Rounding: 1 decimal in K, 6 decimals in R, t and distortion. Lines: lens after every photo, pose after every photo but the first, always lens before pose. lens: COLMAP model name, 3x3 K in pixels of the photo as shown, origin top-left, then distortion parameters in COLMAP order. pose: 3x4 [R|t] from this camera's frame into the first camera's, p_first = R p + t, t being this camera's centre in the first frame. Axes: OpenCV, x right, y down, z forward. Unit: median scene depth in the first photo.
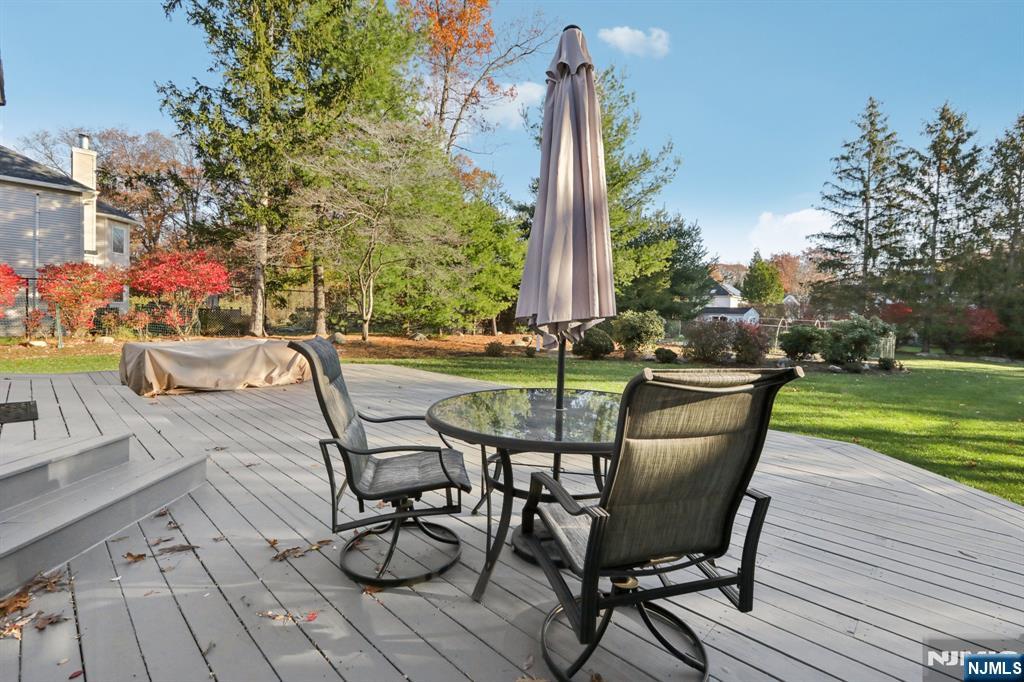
lens RADIAL K [[459.4, 0, 516.1], [0, 459.4, 332.4], [0, 0, 1]] dist [-0.003516, 0.001978]
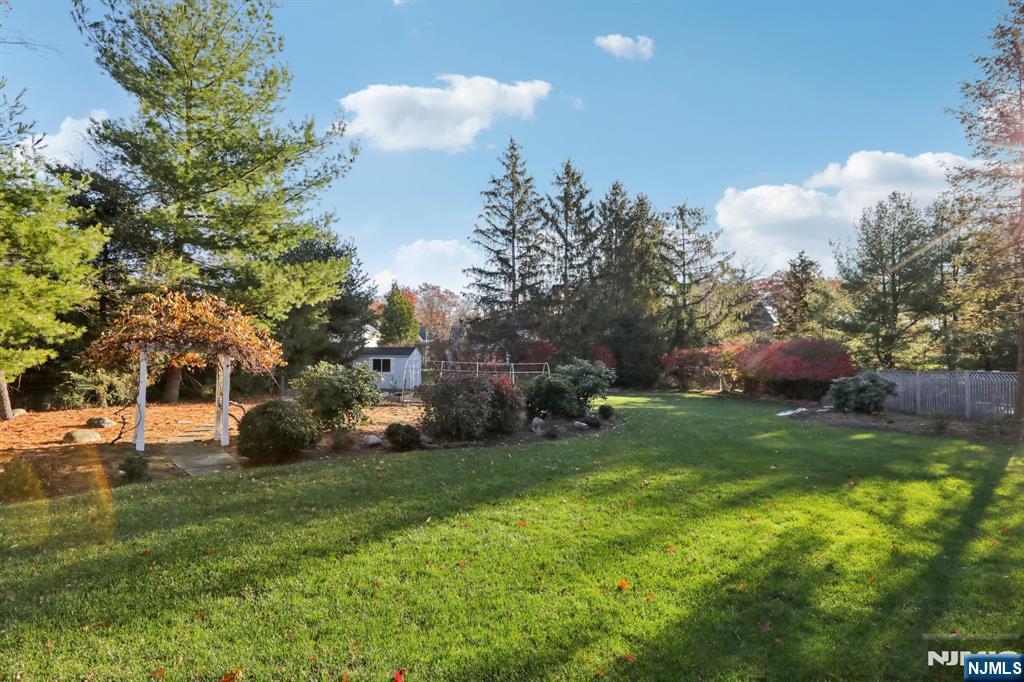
lens RADIAL K [[529.2, 0, 515.0], [0, 529.2, 344.1], [0, 0, 1]] dist [0.000270, -0.000209]
pose [[0.736229, -0.010158, 0.676656, -0.020749], [0.045763, 0.998346, -0.034805, -0.019810], [-0.675183, 0.056590, 0.735476, 0.173960]]
